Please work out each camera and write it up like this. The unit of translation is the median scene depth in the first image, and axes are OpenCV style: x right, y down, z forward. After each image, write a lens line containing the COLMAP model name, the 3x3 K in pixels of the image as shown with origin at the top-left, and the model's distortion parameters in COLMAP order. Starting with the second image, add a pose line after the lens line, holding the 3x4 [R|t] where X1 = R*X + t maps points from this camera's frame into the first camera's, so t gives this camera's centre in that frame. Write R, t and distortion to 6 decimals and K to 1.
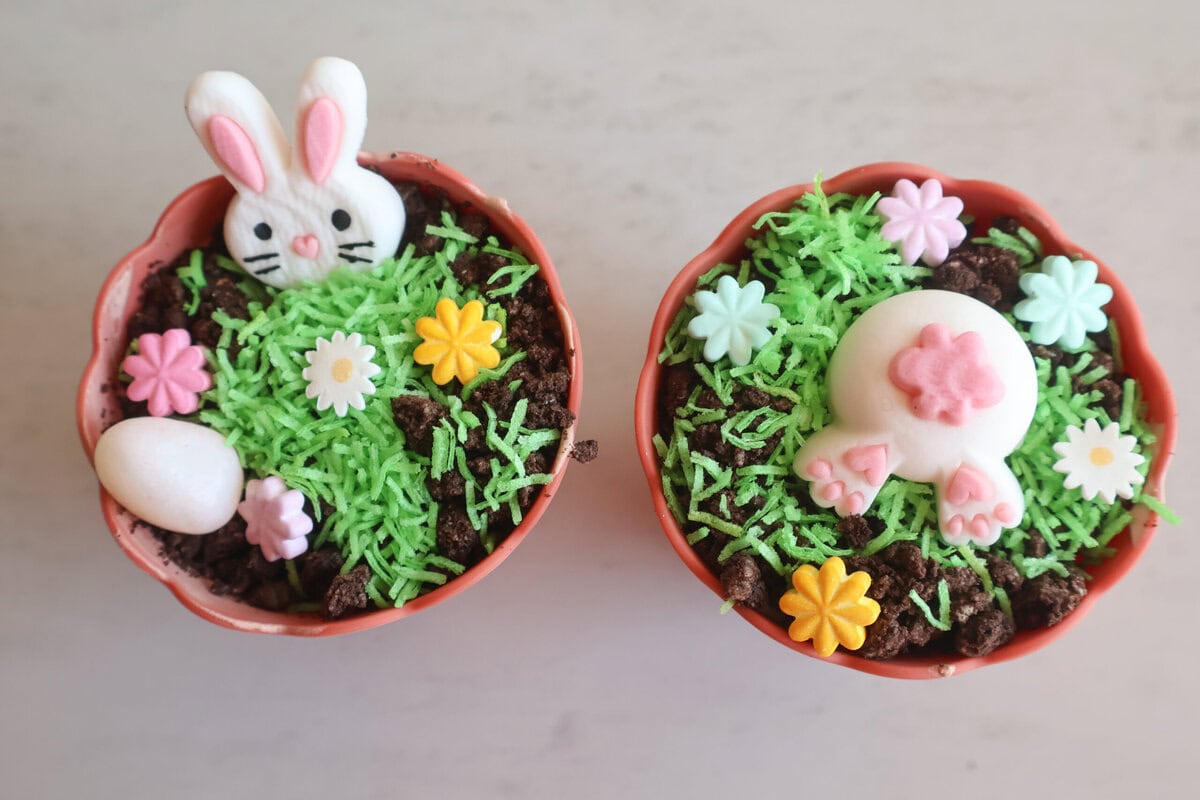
lens RADIAL K [[1539.9, 0, 600.0], [0, 1539.9, 400.0], [0, 0, 1]] dist [0.023115, -0.006270]
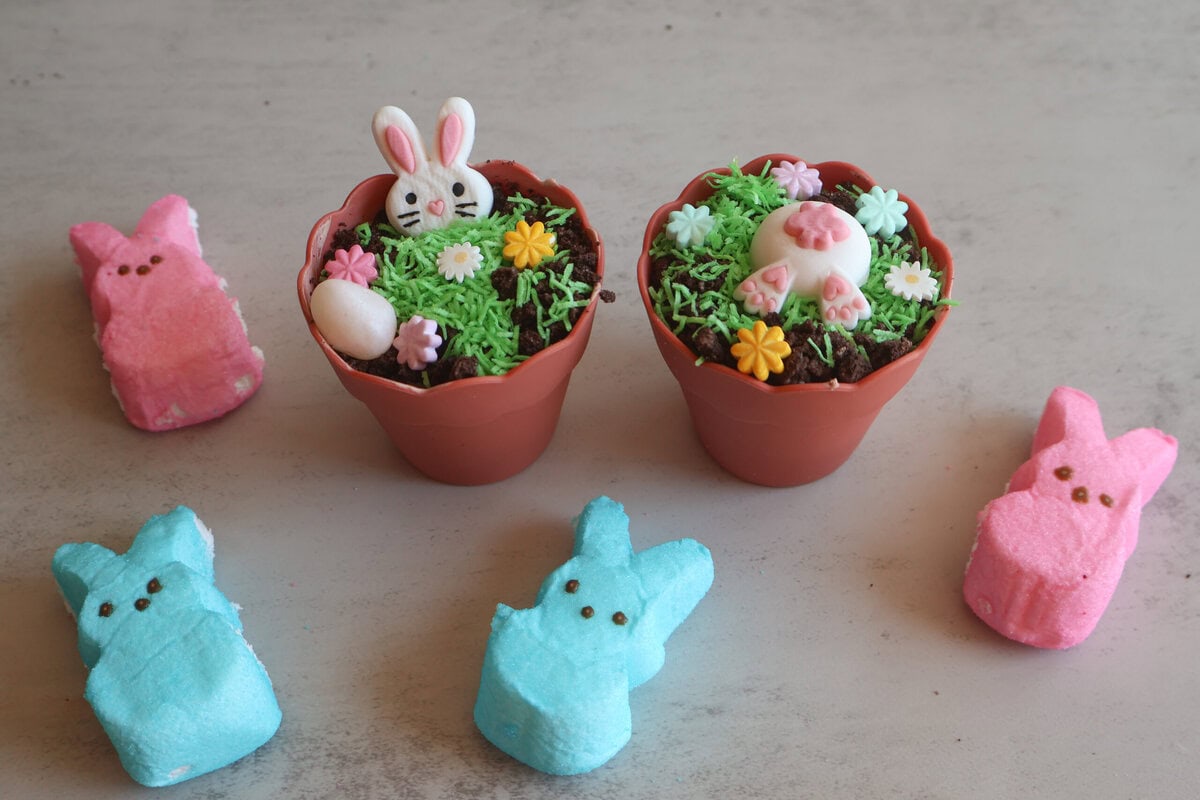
lens RADIAL K [[1539.9, 0, 600.0], [0, 1539.9, 400.0], [0, 0, 1]] dist [0.023115, -0.006270]
pose [[0.998321, -0.012259, 0.056604, -0.114295], [0.035715, 0.899692, -0.435061, 0.860256], [-0.045593, 0.436353, 0.898620, -0.444126]]
